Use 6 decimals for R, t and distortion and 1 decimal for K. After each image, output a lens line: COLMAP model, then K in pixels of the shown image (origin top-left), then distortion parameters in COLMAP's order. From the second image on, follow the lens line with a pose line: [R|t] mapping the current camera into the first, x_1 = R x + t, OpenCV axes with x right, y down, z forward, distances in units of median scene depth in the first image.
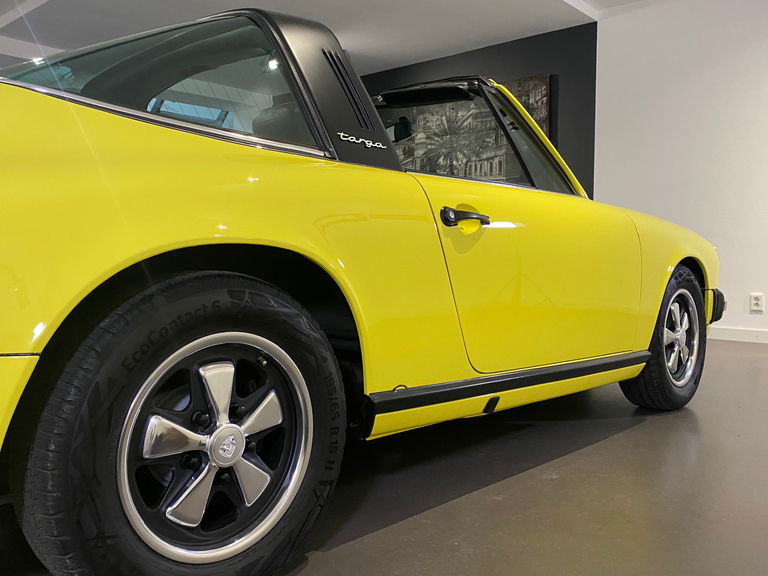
lens RADIAL K [[688.1, 0, 388.1], [0, 688.1, 288.0], [0, 0, 1]] dist [0.059551, -0.105237]
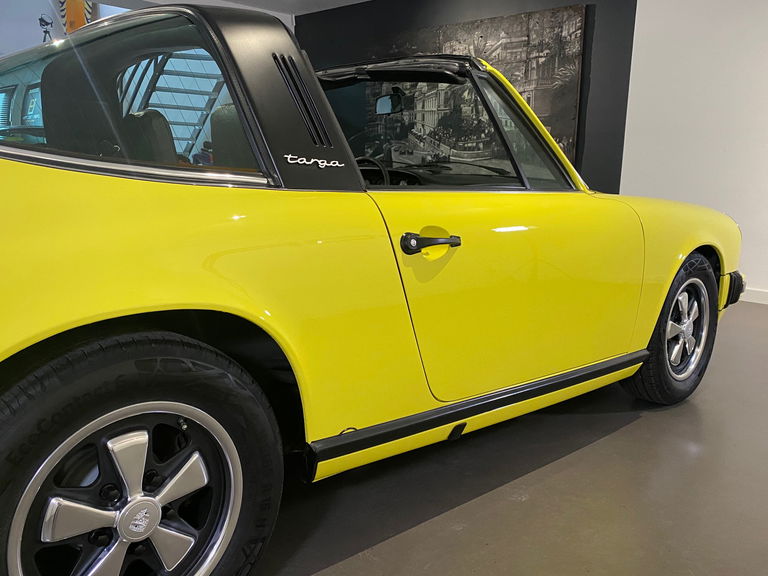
lens RADIAL K [[688.1, 0, 385.2], [0, 688.1, 285.4], [0, 0, 1]] dist [0.059551, -0.105237]
pose [[0.998014, 0.036754, -0.051156, 0.102981], [-0.030230, 0.991956, 0.122921, -0.159916], [0.055262, -0.121130, 0.991097, 0.087962]]
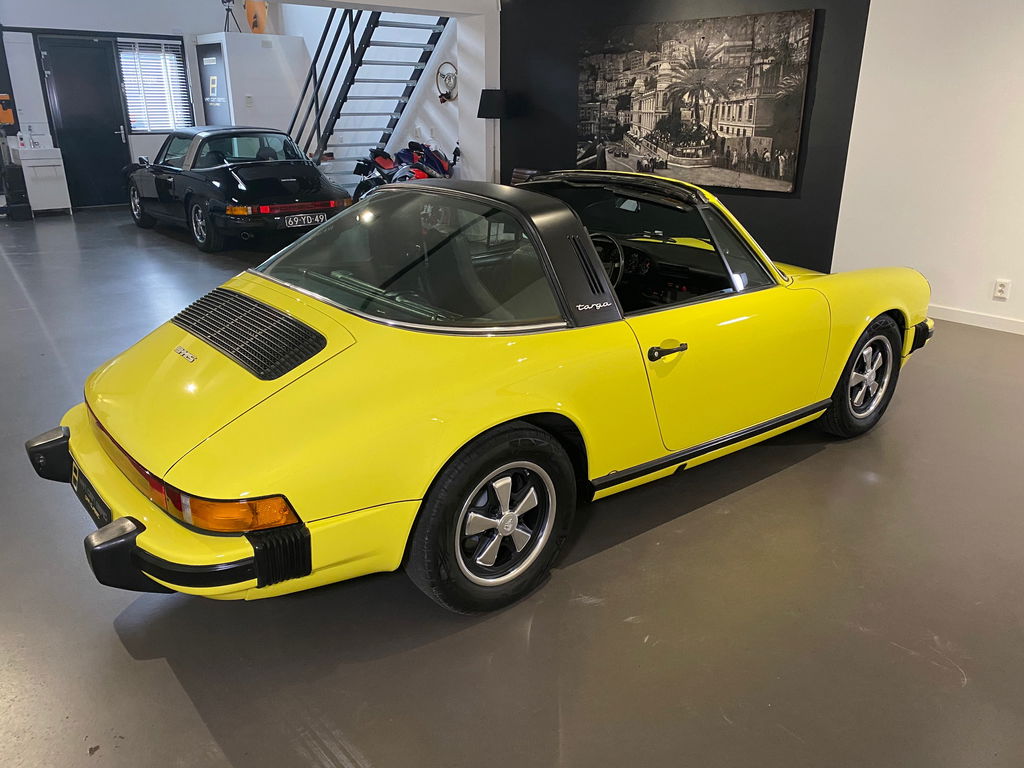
lens RADIAL K [[789.1, 0, 511.8], [0, 789.1, 378.3], [0, 0, 1]] dist [0.020383, -0.007430]
pose [[0.990204, 0.046194, -0.131768, 0.015142], [-0.008256, 0.961407, 0.275005, -0.494624], [0.139386, -0.271224, 0.952370, -0.580687]]
